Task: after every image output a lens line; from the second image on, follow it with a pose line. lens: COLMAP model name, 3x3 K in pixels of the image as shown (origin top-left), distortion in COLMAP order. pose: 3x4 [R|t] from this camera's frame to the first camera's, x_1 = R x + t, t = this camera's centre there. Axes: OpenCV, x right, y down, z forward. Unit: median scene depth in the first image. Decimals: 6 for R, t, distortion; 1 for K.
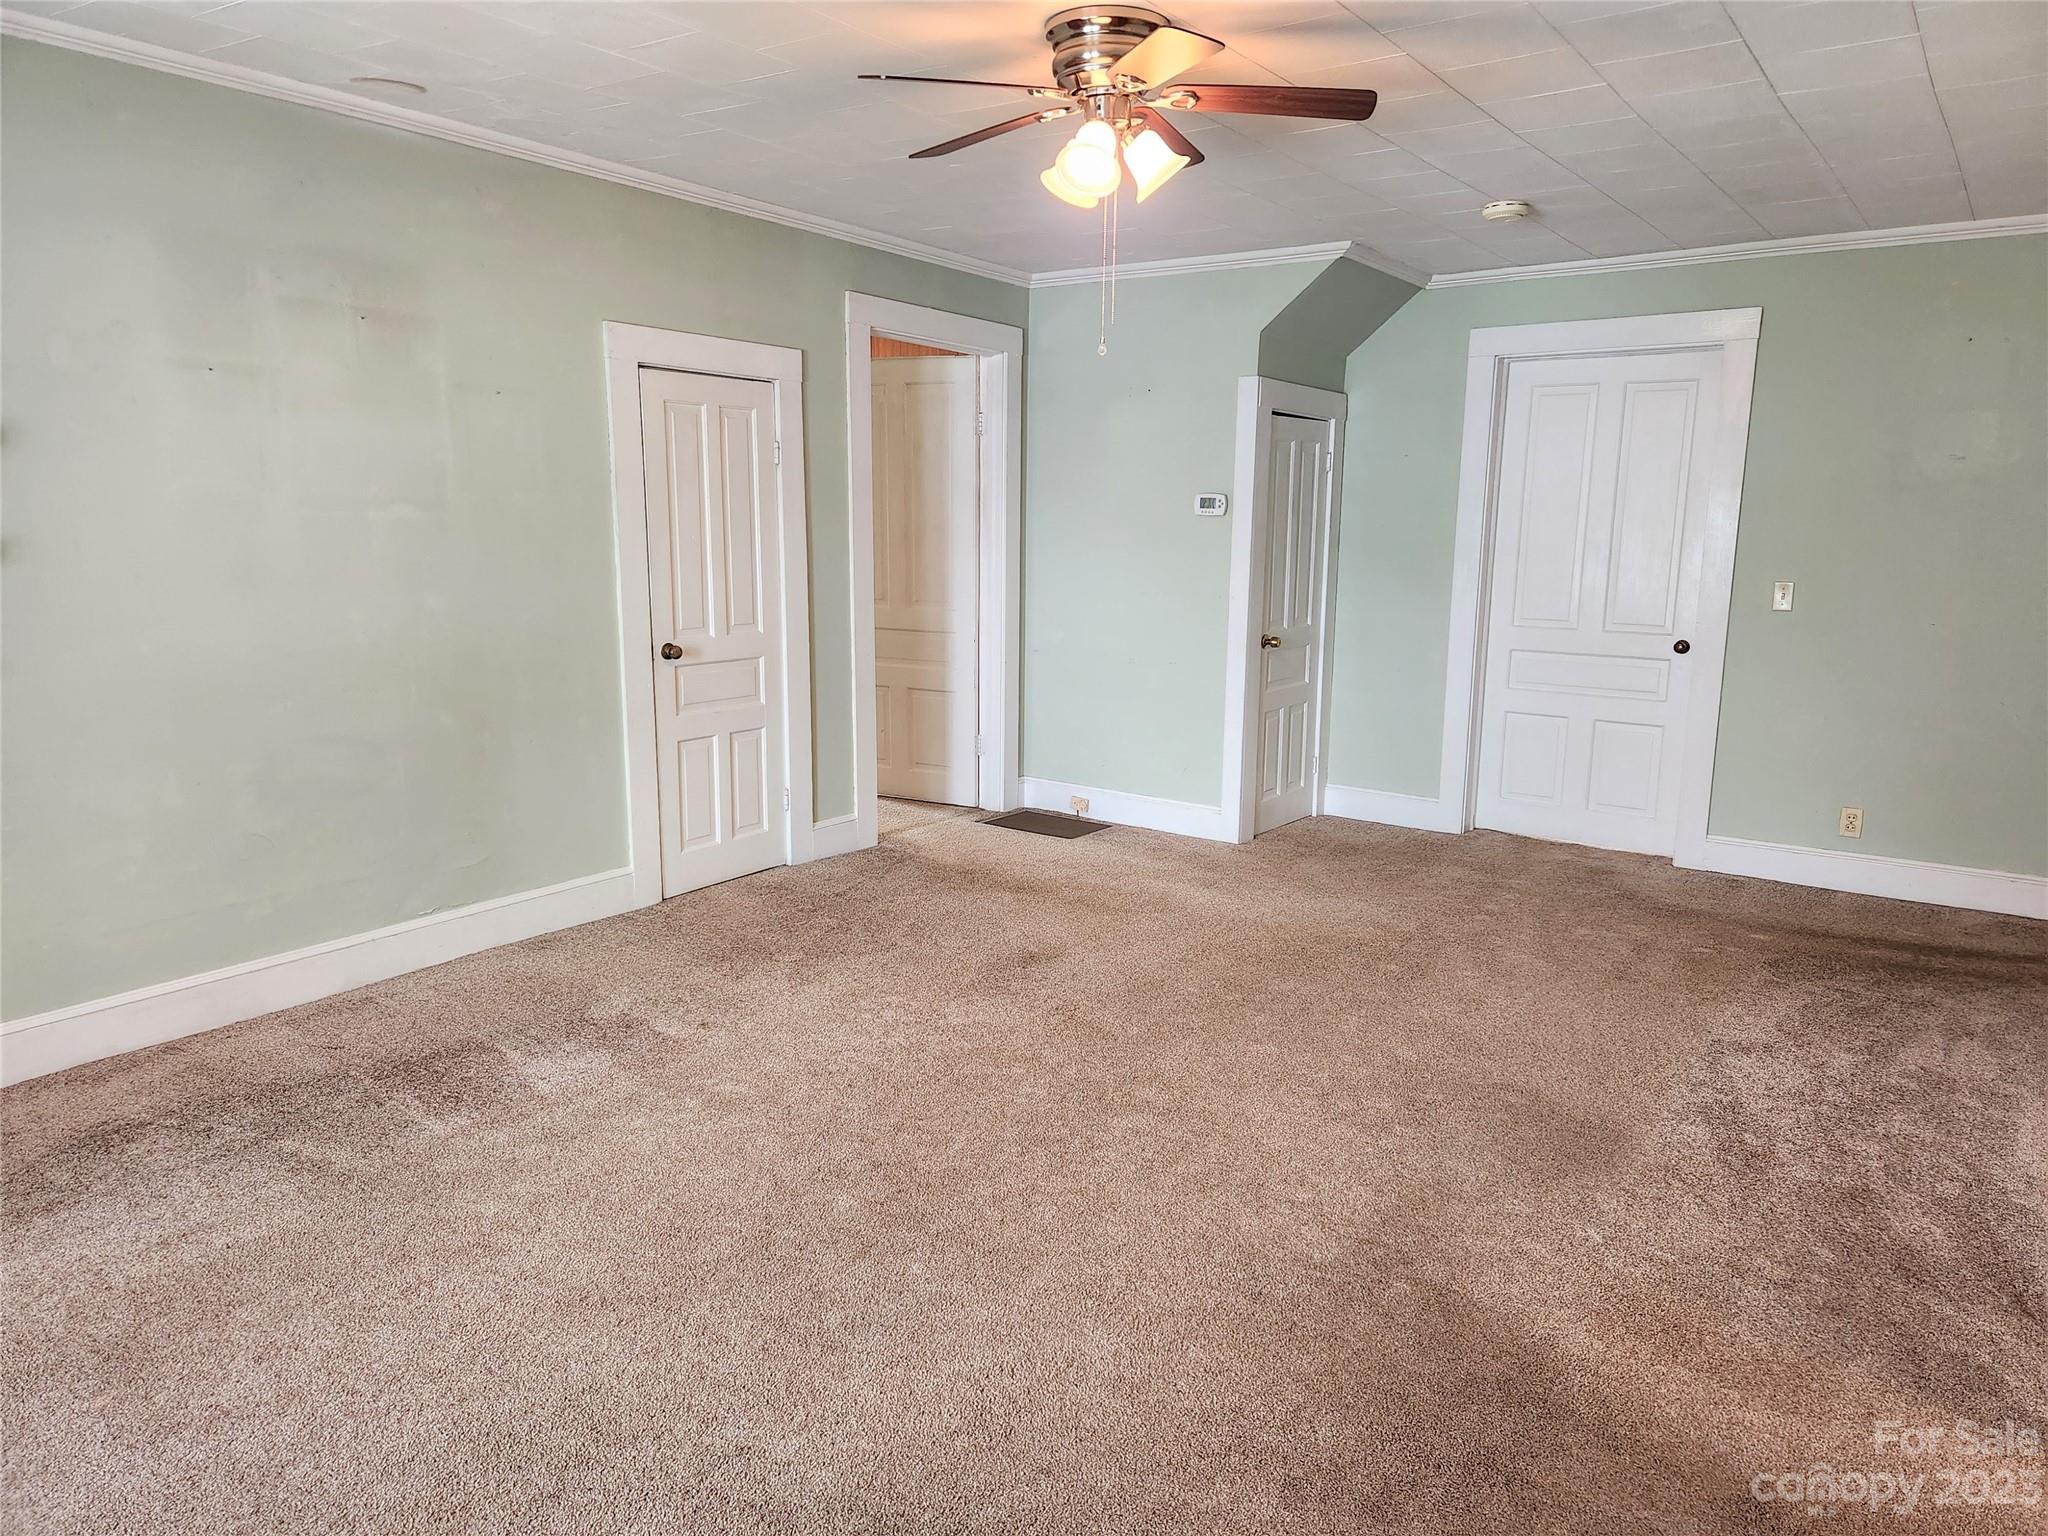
lens RADIAL K [[1355.1, 0, 1023.1], [0, 1355.1, 772.2], [0, 0, 1]] dist [0.008260, 0.001503]
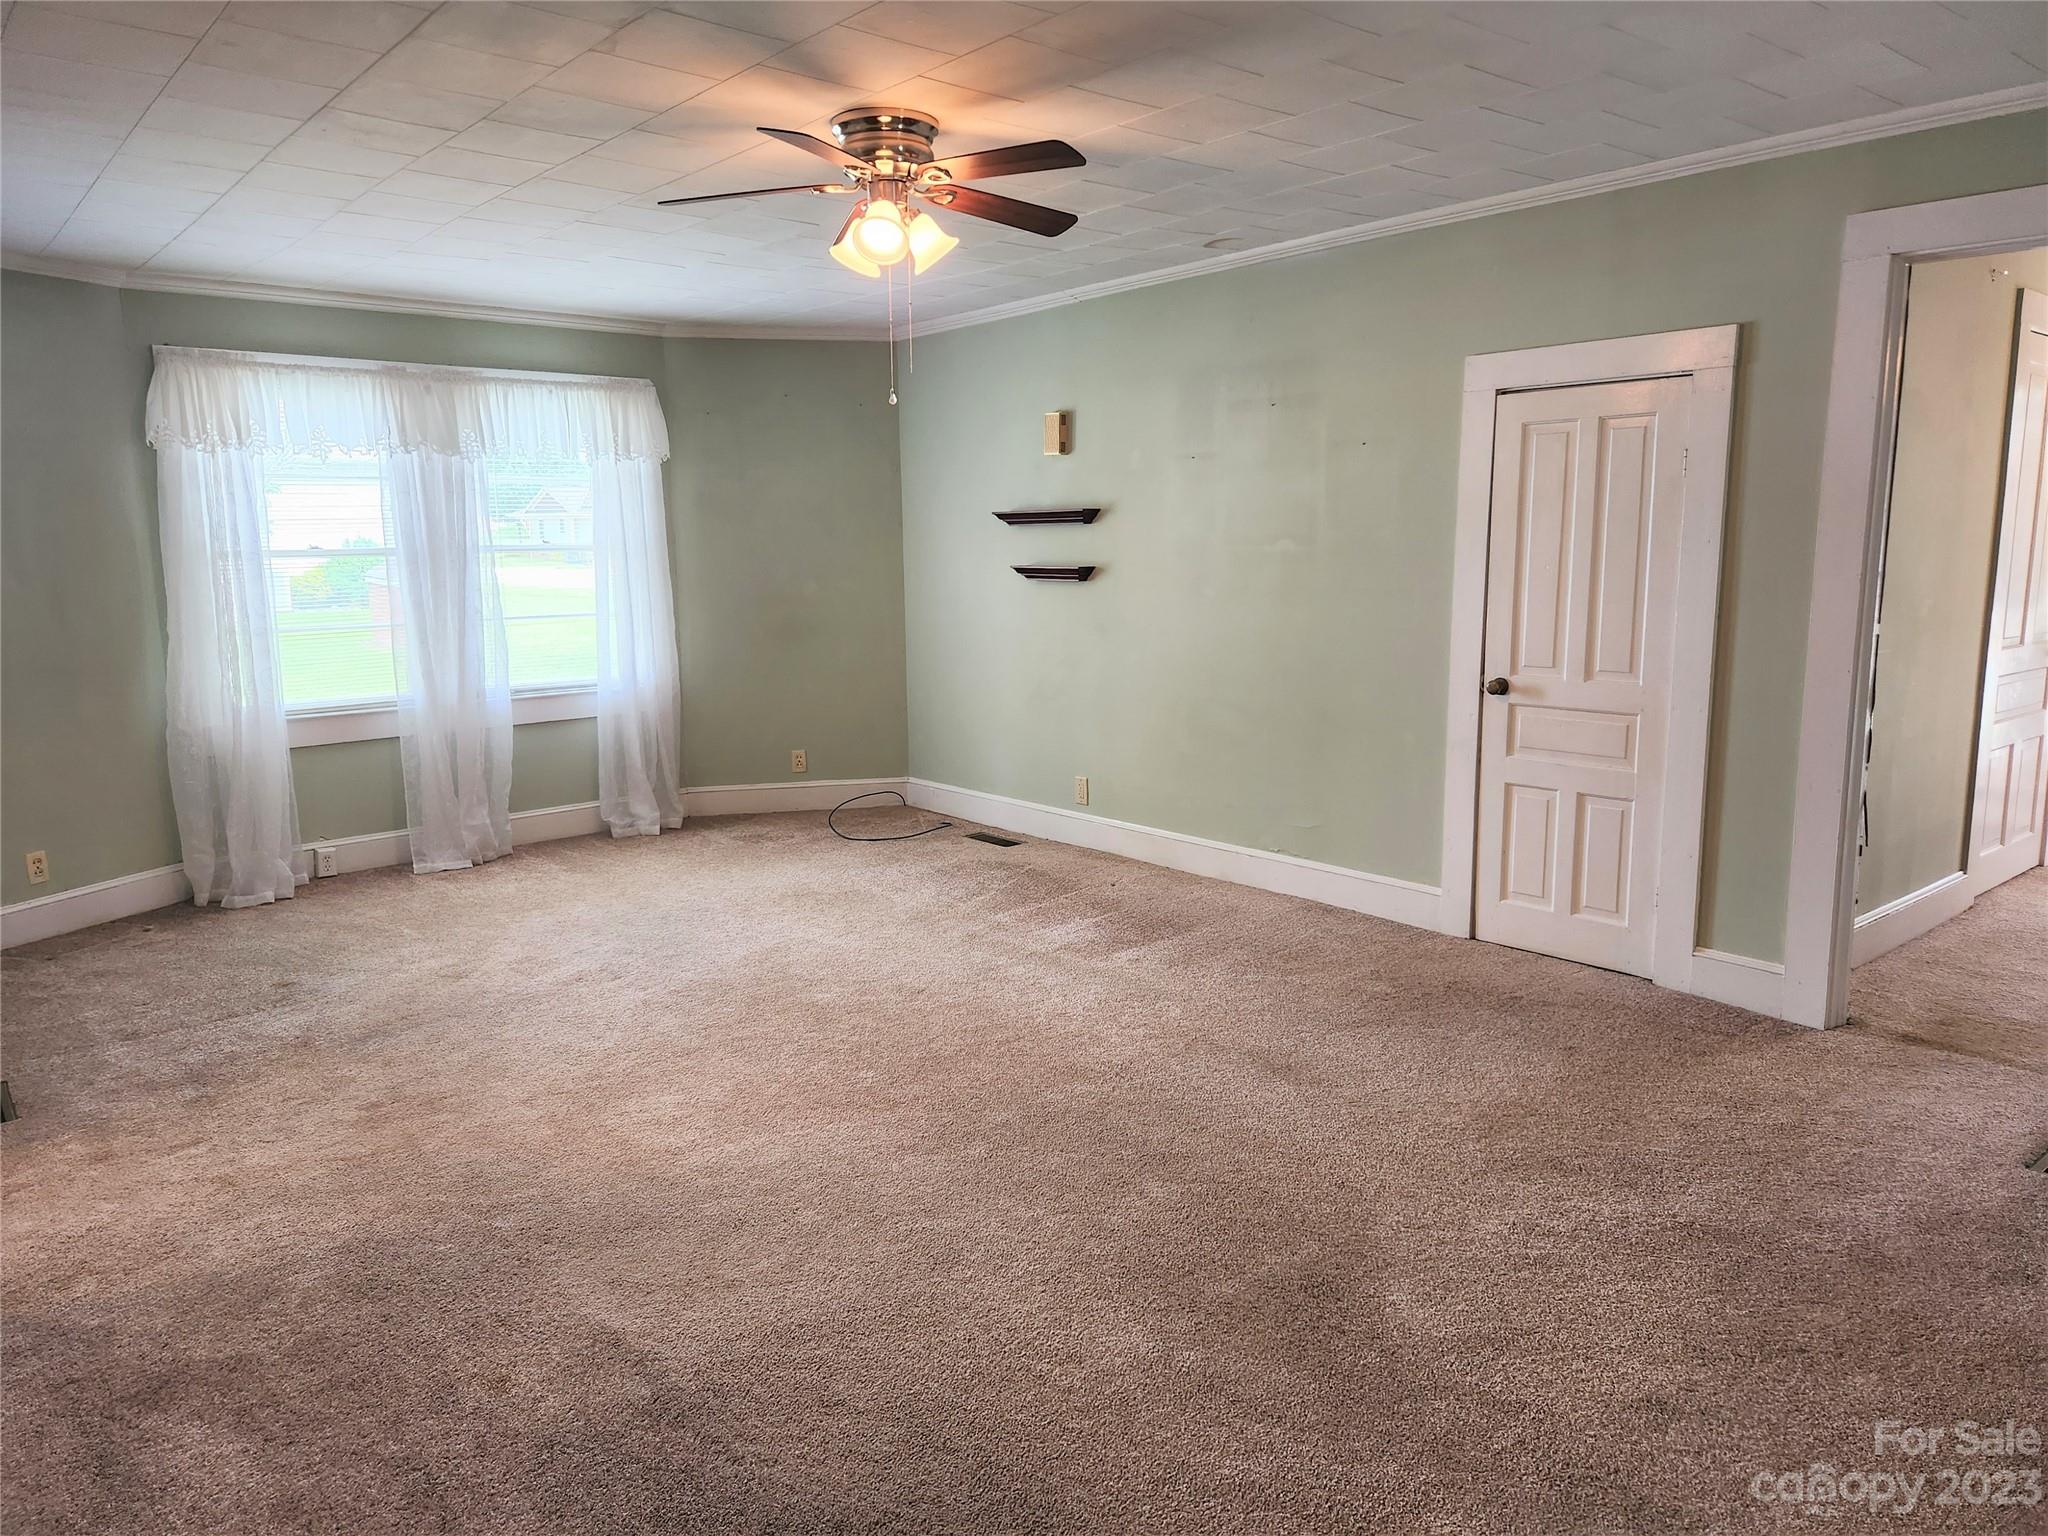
lens RADIAL K [[1372.0, 0, 1030.0], [0, 1372.0, 771.6], [0, 0, 1]] dist [0.078611, -0.073737]
pose [[-0.239332, 0.146813, -0.959774, 0.769696], [-0.181275, 0.964365, 0.192718, -0.160345], [0.953866, 0.220106, -0.204190, 0.902172]]
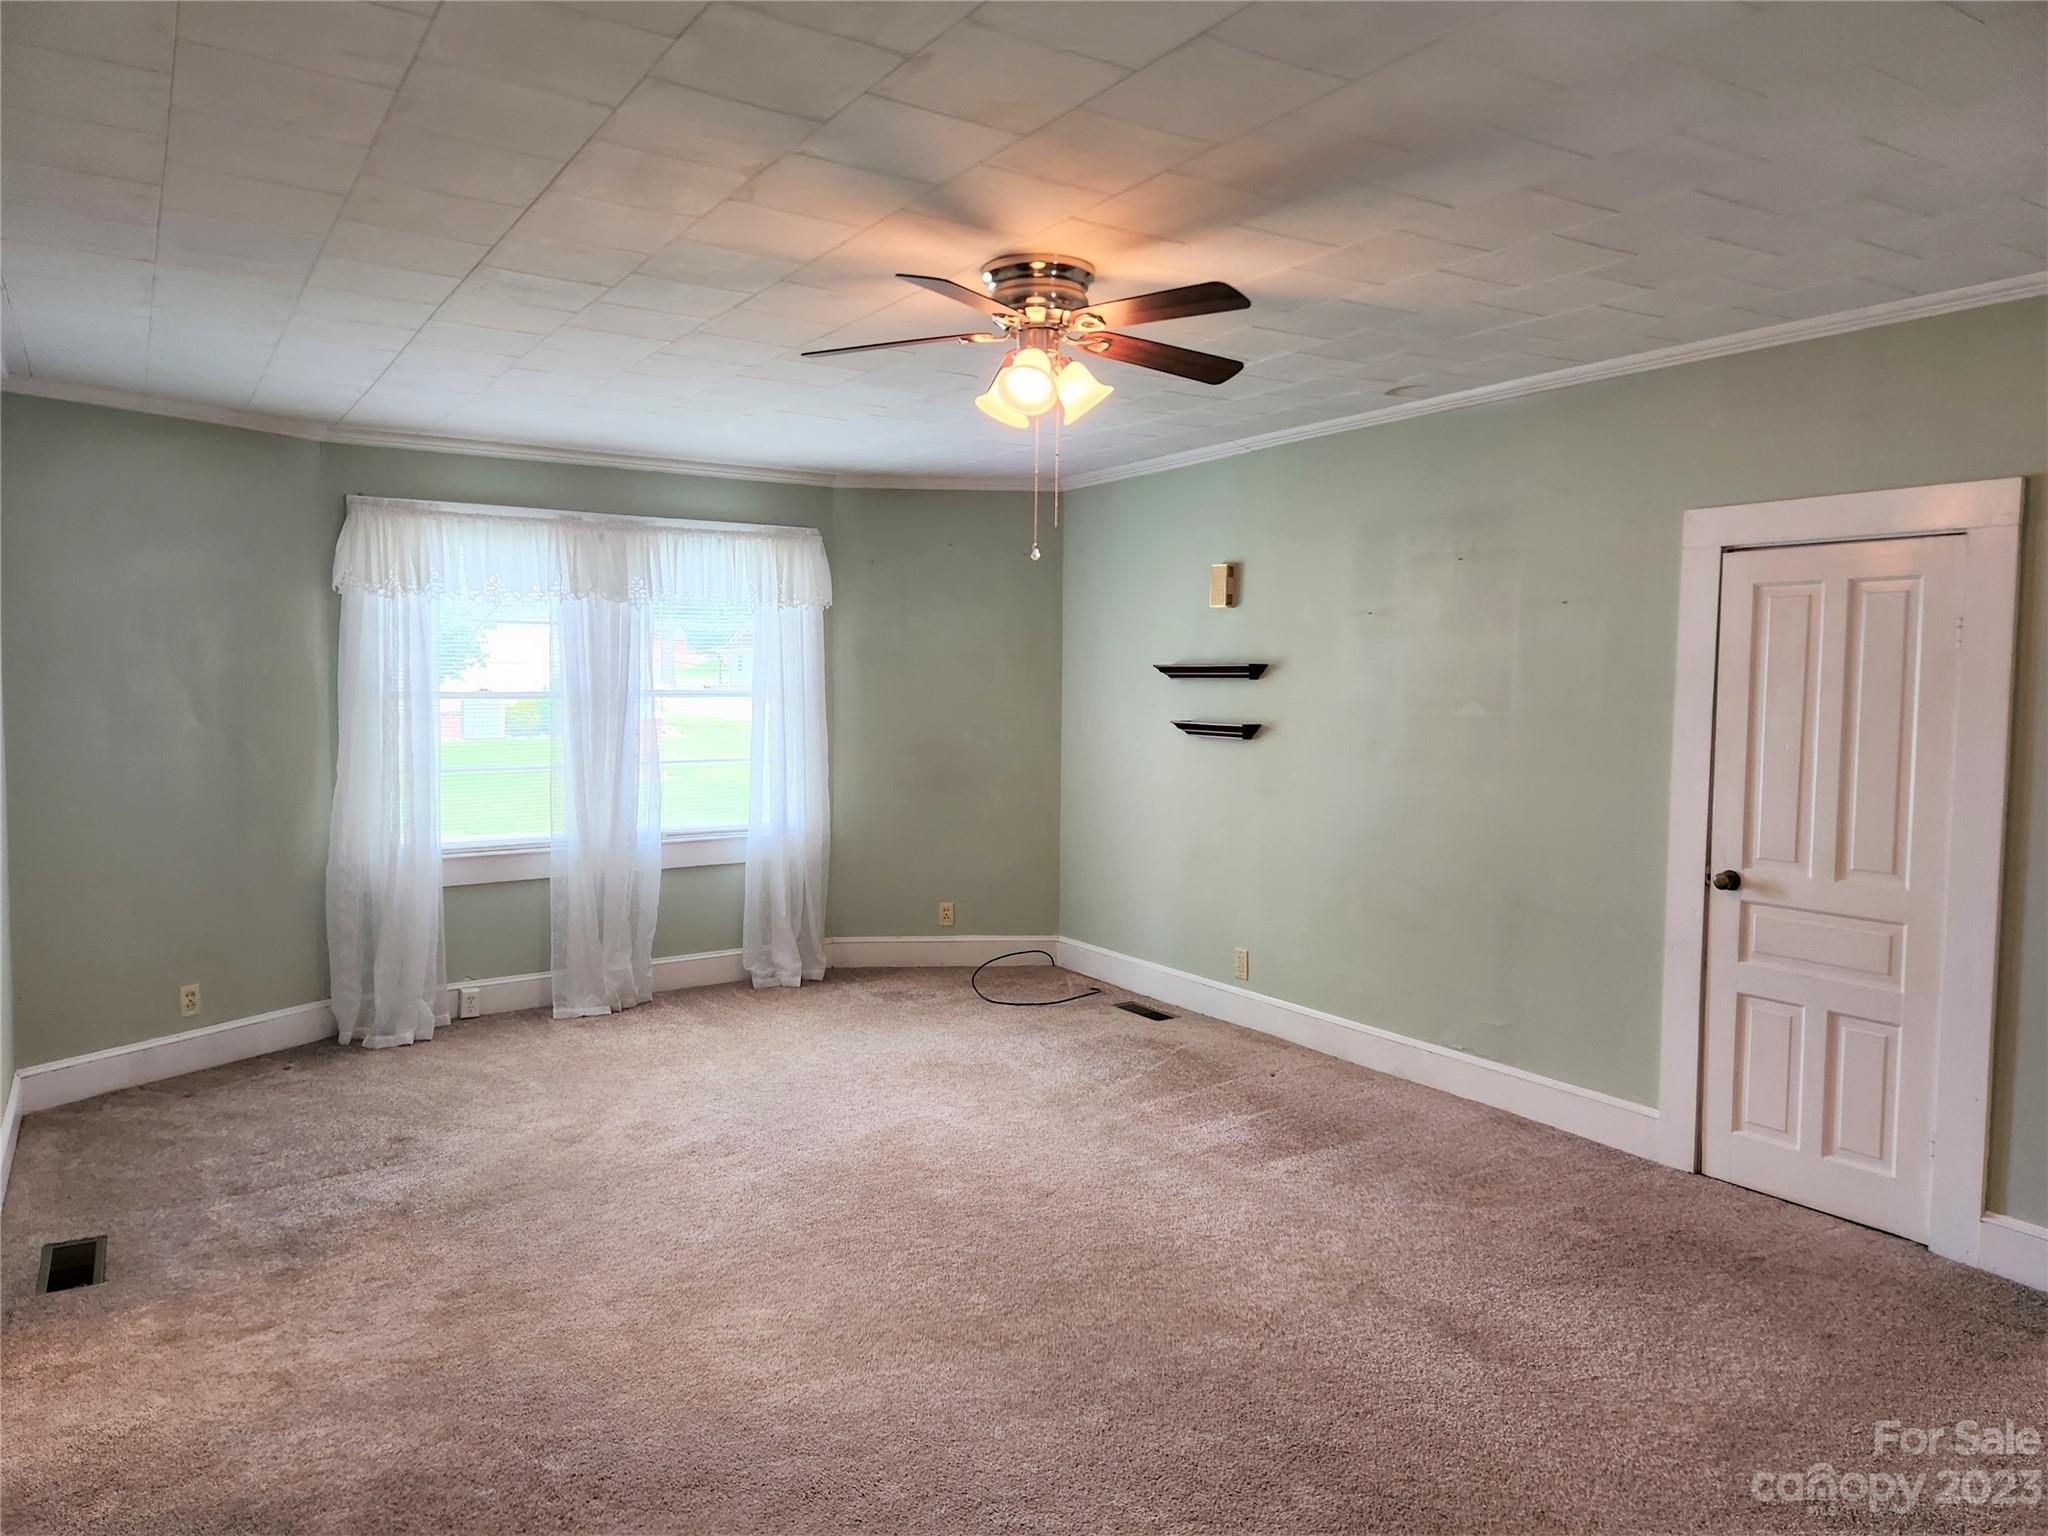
lens RADIAL K [[1372.0, 0, 1030.0], [0, 1372.0, 771.6], [0, 0, 1]] dist [0.078611, -0.073737]
pose [[-0.361377, 0.042391, -0.931456, 0.688575], [-0.195755, 0.973253, 0.120240, -0.173730], [0.911640, 0.225789, -0.343413, 0.893544]]
